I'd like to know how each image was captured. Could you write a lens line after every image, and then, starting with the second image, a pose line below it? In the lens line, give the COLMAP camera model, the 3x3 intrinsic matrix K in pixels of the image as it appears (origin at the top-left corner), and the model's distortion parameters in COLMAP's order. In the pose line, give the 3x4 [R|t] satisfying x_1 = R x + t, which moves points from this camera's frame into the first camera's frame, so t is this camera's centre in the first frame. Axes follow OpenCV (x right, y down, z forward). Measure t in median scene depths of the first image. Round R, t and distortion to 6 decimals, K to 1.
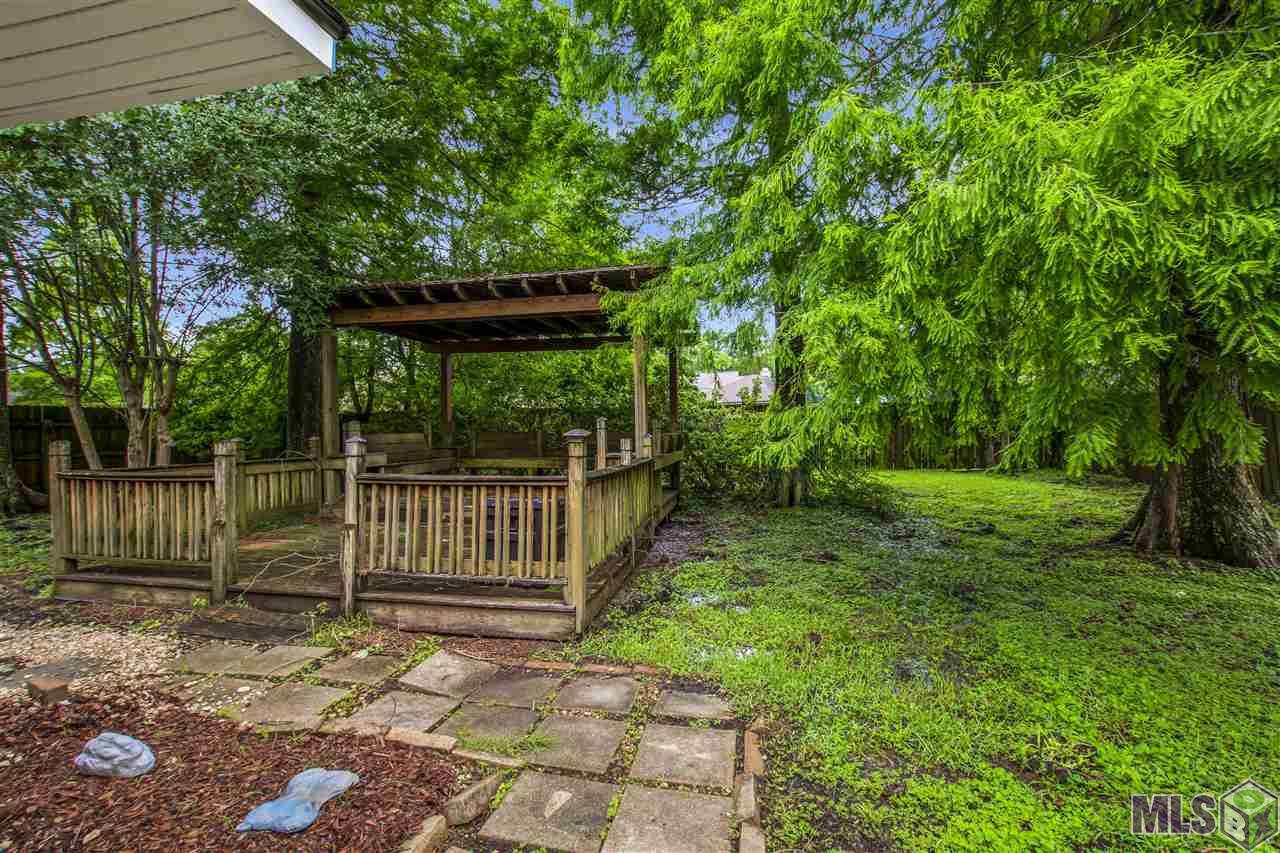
lens RADIAL K [[560.7, 0, 639.3], [0, 560.7, 423.7], [0, 0, 1]] dist [-0.005213, -0.000598]
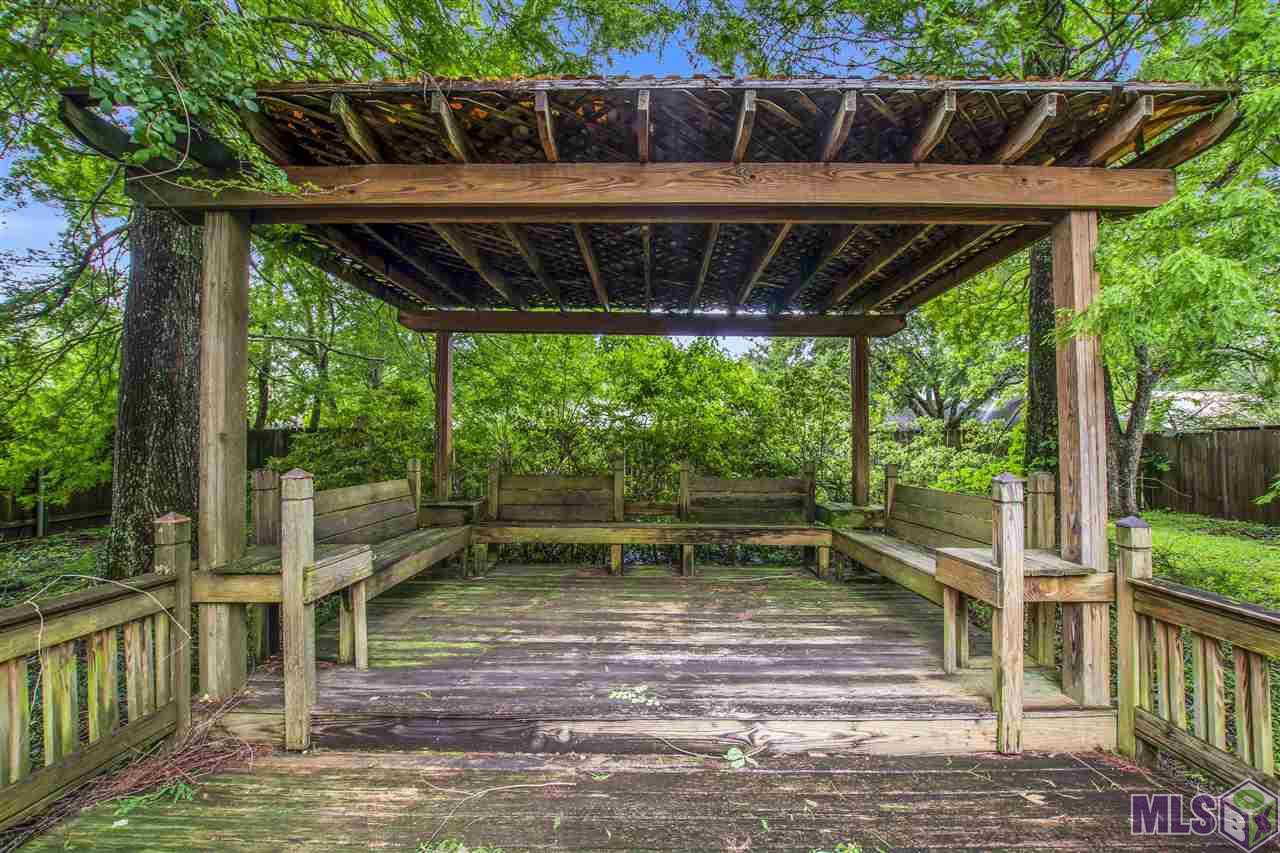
lens RADIAL K [[560.7, 0, 639.7], [0, 560.7, 430.3], [0, 0, 1]] dist [-0.005213, -0.000598]
pose [[0.984824, 0.021437, 0.172228, -0.195207], [-0.017271, 0.999522, -0.025655, -0.013586], [-0.172696, 0.022291, 0.984723, 0.333525]]
